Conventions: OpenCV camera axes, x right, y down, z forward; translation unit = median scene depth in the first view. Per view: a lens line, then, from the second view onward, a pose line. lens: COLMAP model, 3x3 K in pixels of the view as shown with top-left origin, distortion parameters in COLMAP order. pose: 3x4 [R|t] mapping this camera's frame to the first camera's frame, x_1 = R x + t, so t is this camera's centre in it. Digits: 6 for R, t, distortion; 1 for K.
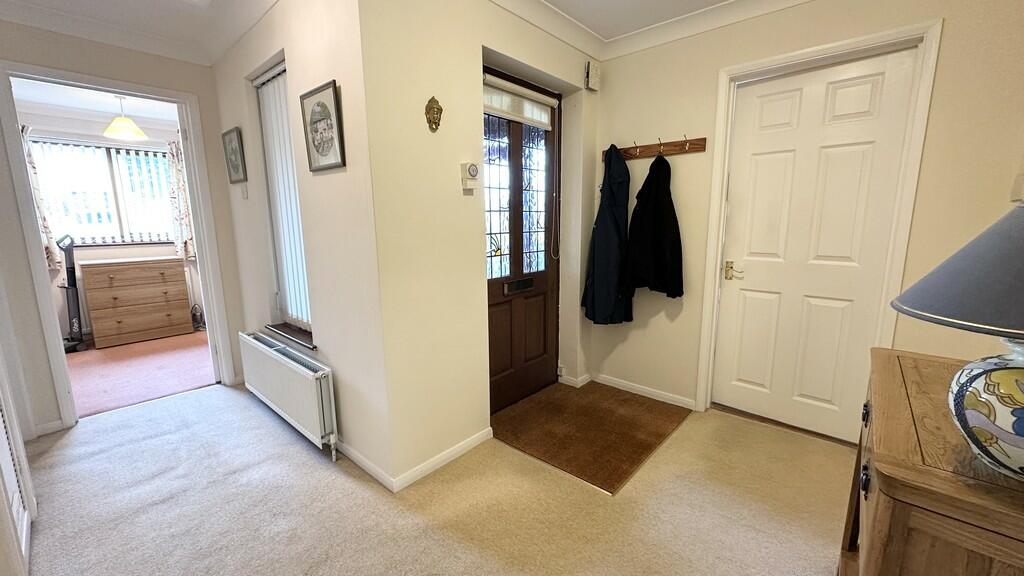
lens RADIAL K [[404.9, 0, 513.1], [0, 404.9, 290.9], [0, 0, 1]] dist [-0.001472, -0.000253]
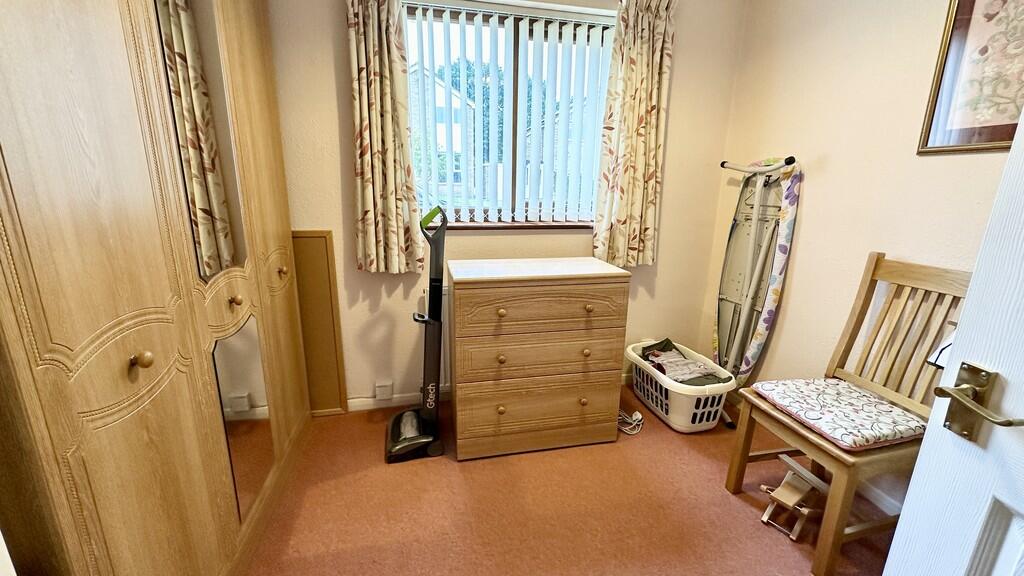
lens RADIAL K [[404.9, 0, 511.9], [0, 404.9, 284.7], [0, 0, 1]] dist [-0.001472, -0.000253]
pose [[0.802654, 0.166073, -0.572859, -0.716807], [-0.125499, 0.985977, 0.109996, -0.106164], [0.583093, -0.016395, 0.812240, 0.636674]]
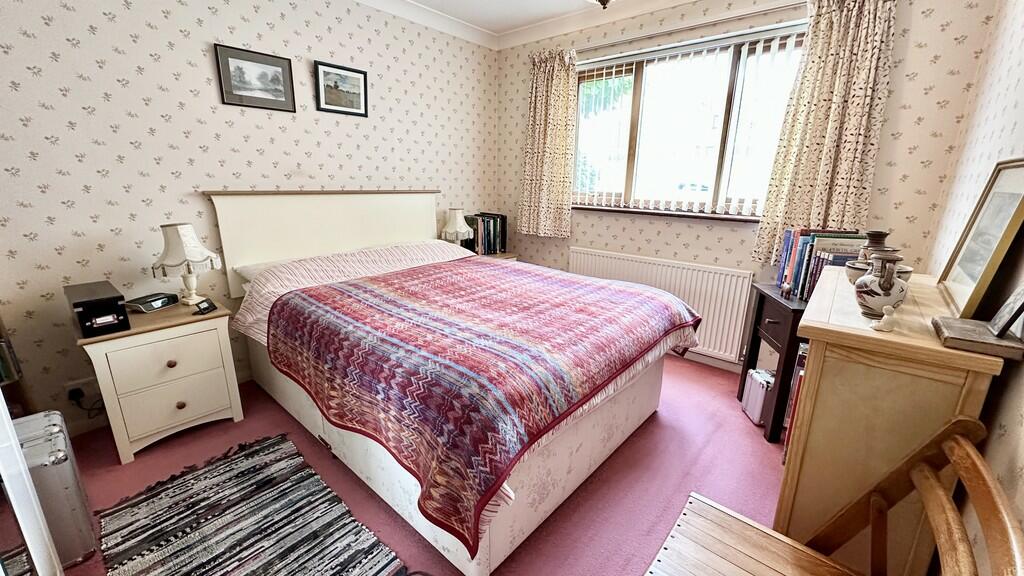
lens RADIAL K [[404.9, 0, 511.3], [0, 404.9, 283.0], [0, 0, 1]] dist [-0.001472, -0.000253]
pose [[0.010945, 0.270971, -0.962525, -0.389024], [-0.174824, 0.948276, 0.264971, -0.139386], [0.984539, 0.165373, 0.057751, 0.741470]]
